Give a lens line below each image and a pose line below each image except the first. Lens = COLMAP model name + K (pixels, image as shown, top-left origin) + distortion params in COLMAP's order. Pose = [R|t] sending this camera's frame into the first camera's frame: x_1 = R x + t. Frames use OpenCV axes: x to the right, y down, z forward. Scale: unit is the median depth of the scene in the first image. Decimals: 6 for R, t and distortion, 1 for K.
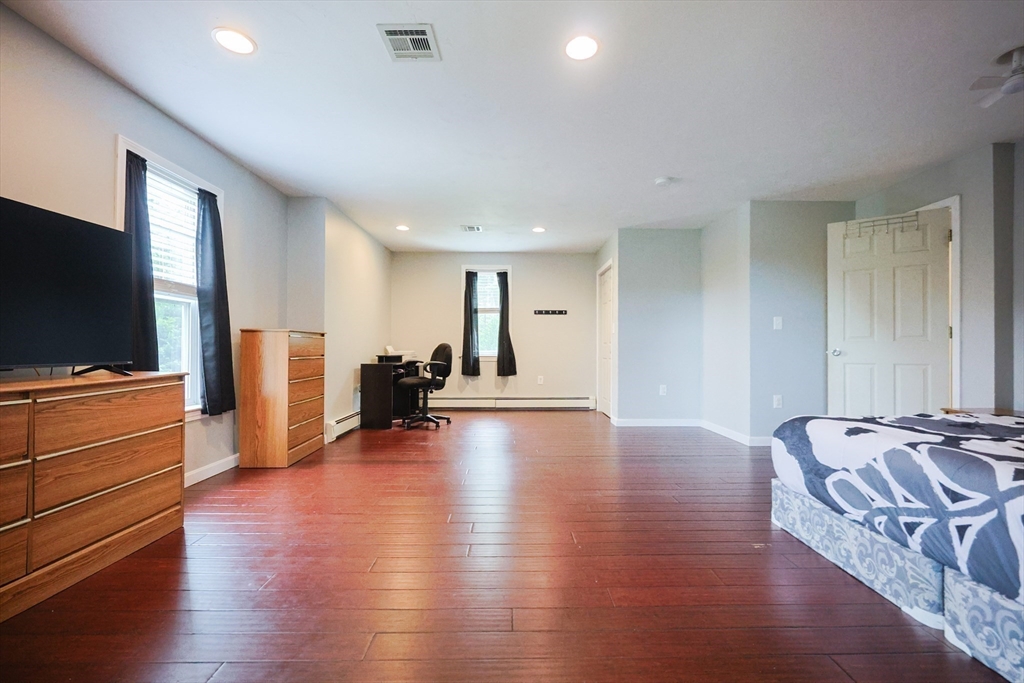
lens RADIAL K [[436.2, 0, 512.2], [0, 436.2, 345.9], [0, 0, 1]] dist [-0.001142, -0.000098]
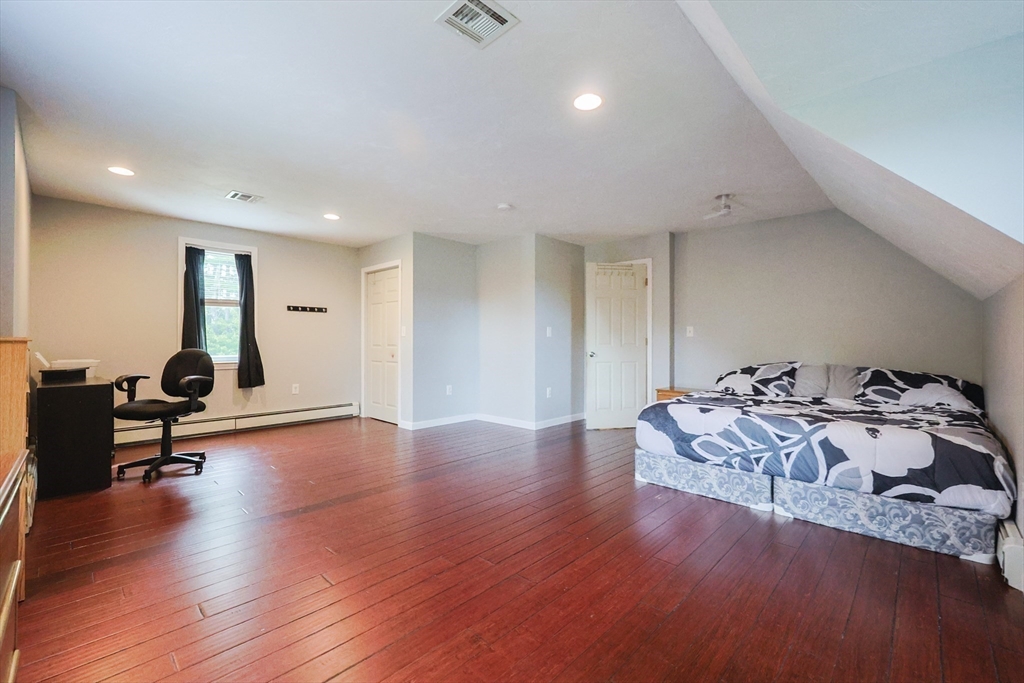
lens RADIAL K [[436.2, 0, 521.2], [0, 436.2, 338.8], [0, 0, 1]] dist [-0.001142, -0.000098]
pose [[0.693730, 0.002501, 0.720231, -0.794495], [-0.002013, 0.999997, -0.001533, -0.060002], [-0.720233, -0.000386, 0.693732, 0.336864]]
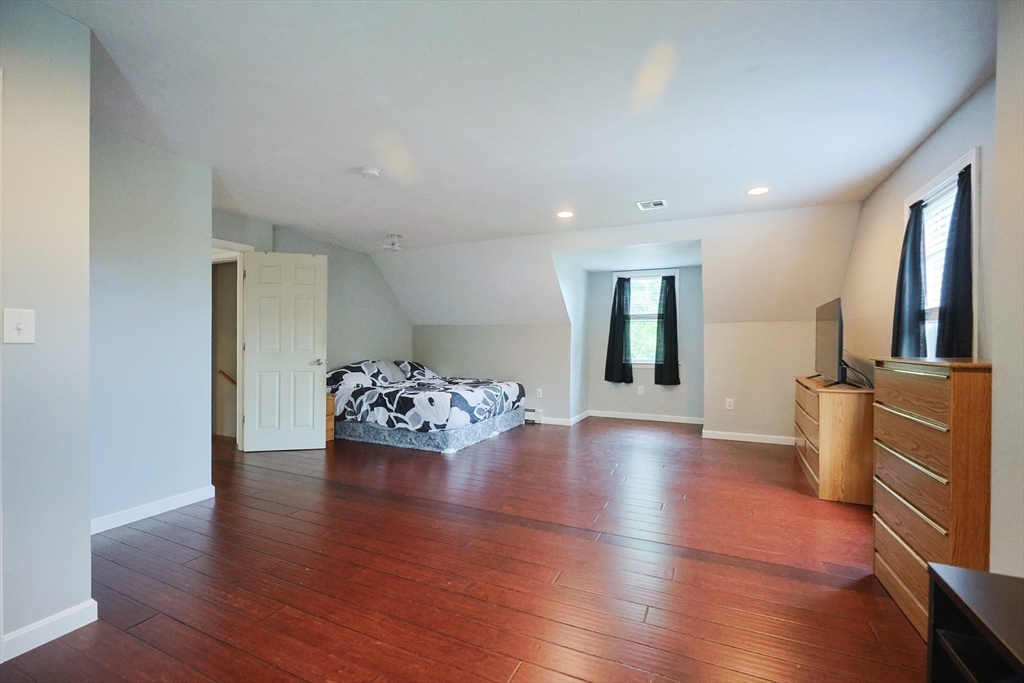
lens RADIAL K [[436.2, 0, 508.0], [0, 436.2, 345.2], [0, 0, 1]] dist [-0.001142, -0.000098]
pose [[-0.906516, -0.015593, 0.421884, -0.453020], [-0.016417, 0.999864, 0.001679, -0.071071], [-0.421853, -0.005404, -0.906648, 2.987798]]
